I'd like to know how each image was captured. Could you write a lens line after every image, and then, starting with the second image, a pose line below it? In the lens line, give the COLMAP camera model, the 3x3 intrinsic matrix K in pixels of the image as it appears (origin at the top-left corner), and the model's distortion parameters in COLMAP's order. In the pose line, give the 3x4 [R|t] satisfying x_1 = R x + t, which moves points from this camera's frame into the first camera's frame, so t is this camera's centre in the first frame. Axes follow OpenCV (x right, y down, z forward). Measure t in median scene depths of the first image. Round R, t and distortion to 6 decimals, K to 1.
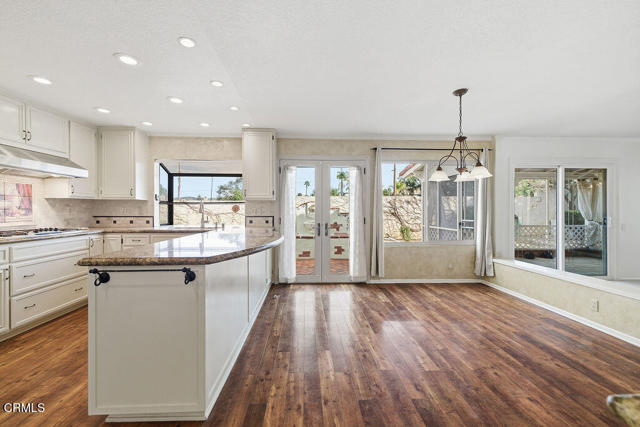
lens RADIAL K [[270.1, 0, 317.5], [0, 270.1, 211.4], [0, 0, 1]] dist [0.001007, -0.000056]
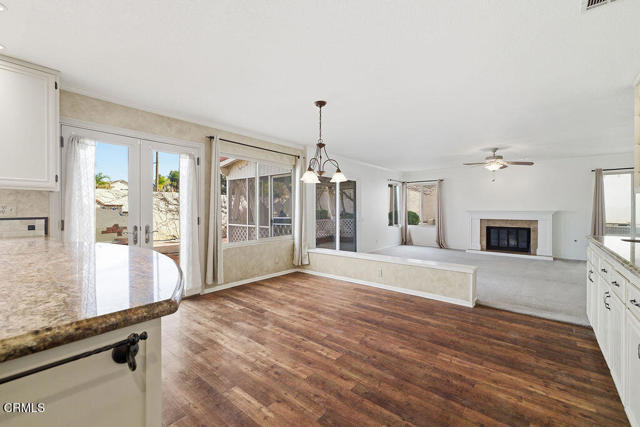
lens RADIAL K [[271.5, 0, 321.6], [0, 271.5, 210.3], [0, 0, 1]] dist [0.000710, -0.000176]
pose [[0.673849, -0.001549, 0.738867, -0.213155], [-0.000115, 0.999998, 0.002202, 0.000203], [-0.738869, -0.001568, 0.673848, 0.163477]]
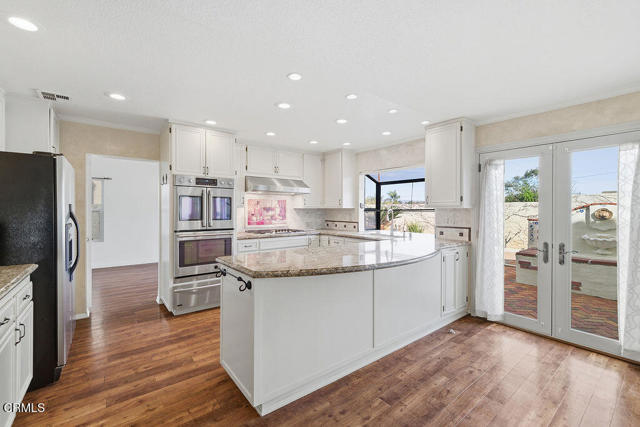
lens RADIAL K [[270.1, 0, 317.5], [0, 270.1, 211.4], [0, 0, 1]] dist [0.001007, -0.000056]
pose [[0.575074, 0.006522, -0.818075, 0.239288], [-0.006853, 0.999972, 0.003155, -0.031461], [0.818072, 0.003791, 0.575103, 0.204971]]
